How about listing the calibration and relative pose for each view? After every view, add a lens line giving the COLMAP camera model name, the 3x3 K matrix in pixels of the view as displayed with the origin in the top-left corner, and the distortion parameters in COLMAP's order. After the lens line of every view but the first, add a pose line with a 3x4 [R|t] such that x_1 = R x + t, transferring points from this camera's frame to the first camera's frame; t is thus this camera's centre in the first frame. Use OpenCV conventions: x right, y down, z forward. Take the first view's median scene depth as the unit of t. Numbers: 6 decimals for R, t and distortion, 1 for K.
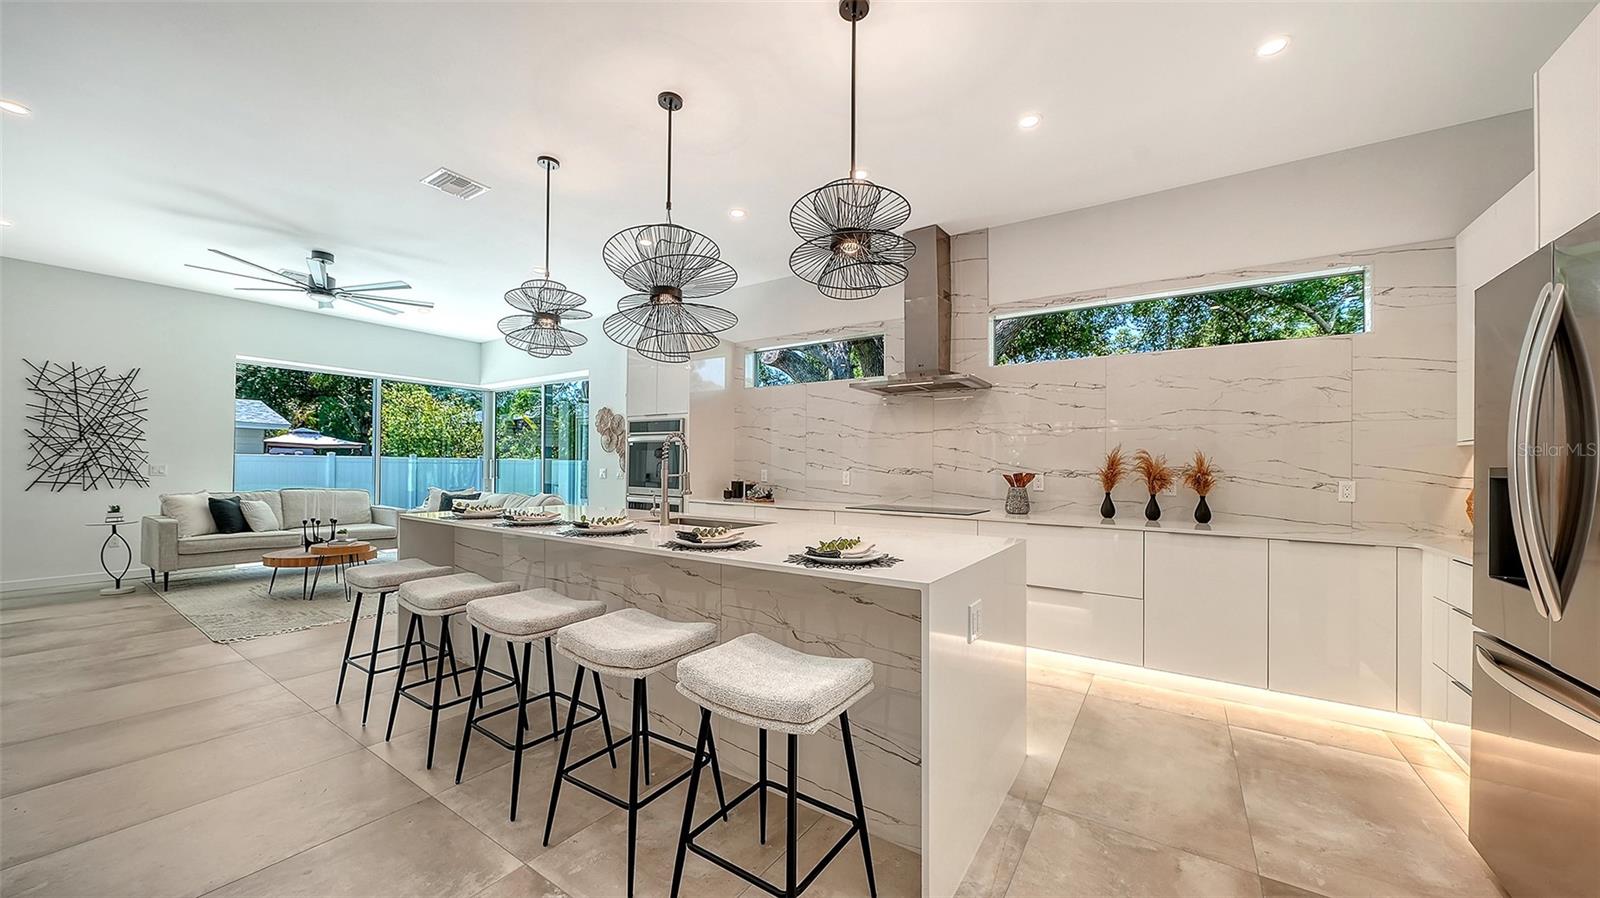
lens RADIAL K [[556.2, 0, 795.1], [0, 556.2, 458.0], [0, 0, 1]] dist [-0.001516, -0.001173]
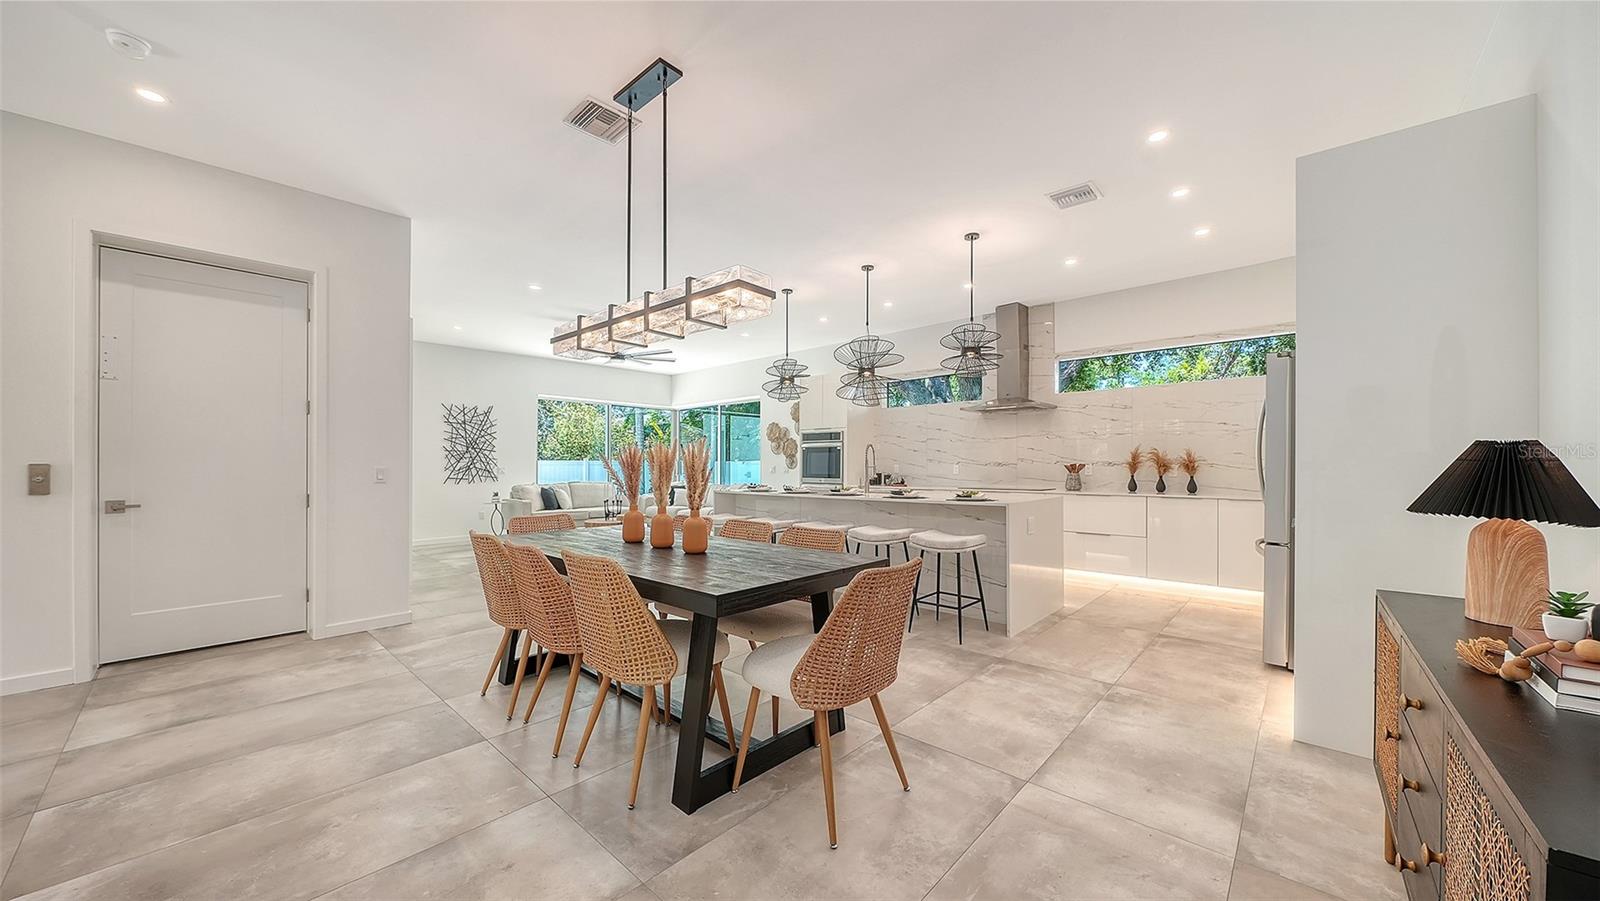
lens RADIAL K [[577.3, 0, 796.2], [0, 577.3, 472.8], [0, 0, 1]] dist [0.010974, 0.000031]
pose [[0.990690, -0.011842, -0.135618, -0.161667], [0.015483, 0.999547, 0.025822, -0.002045], [0.135251, -0.027682, 0.990425, -0.777977]]
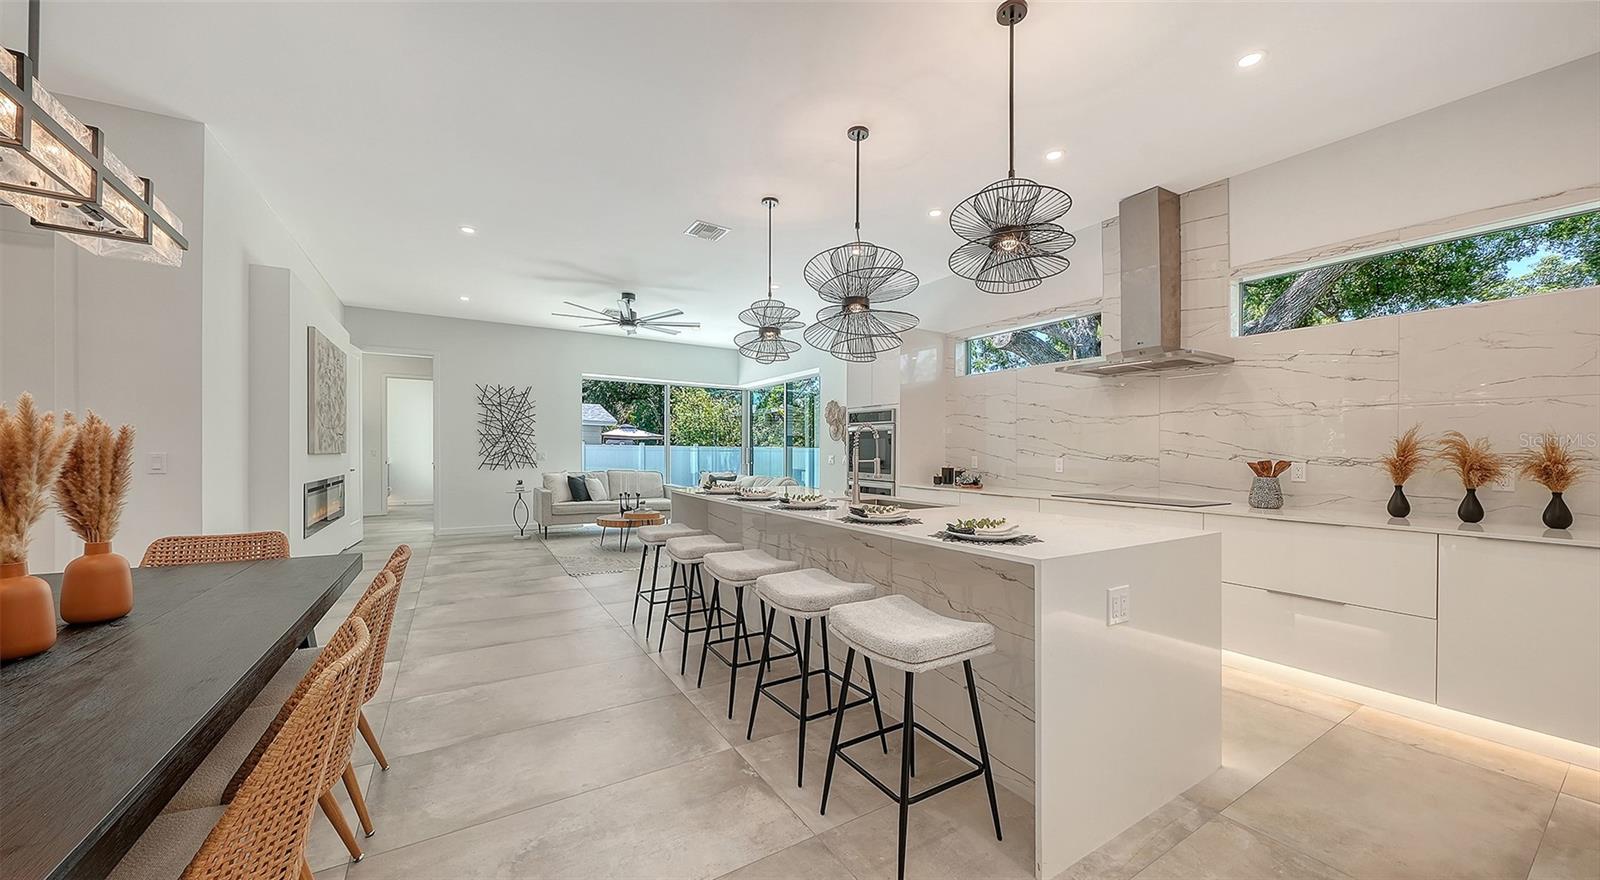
lens RADIAL K [[556.2, 0, 808.1], [0, 556.2, 452.3], [0, 0, 1]] dist [-0.001516, -0.001173]
pose [[0.915605, -0.001515, -0.402076, 0.109371], [0.006556, 0.999916, 0.011162, 0.000017], [0.402025, -0.012856, 0.915538, -0.075194]]
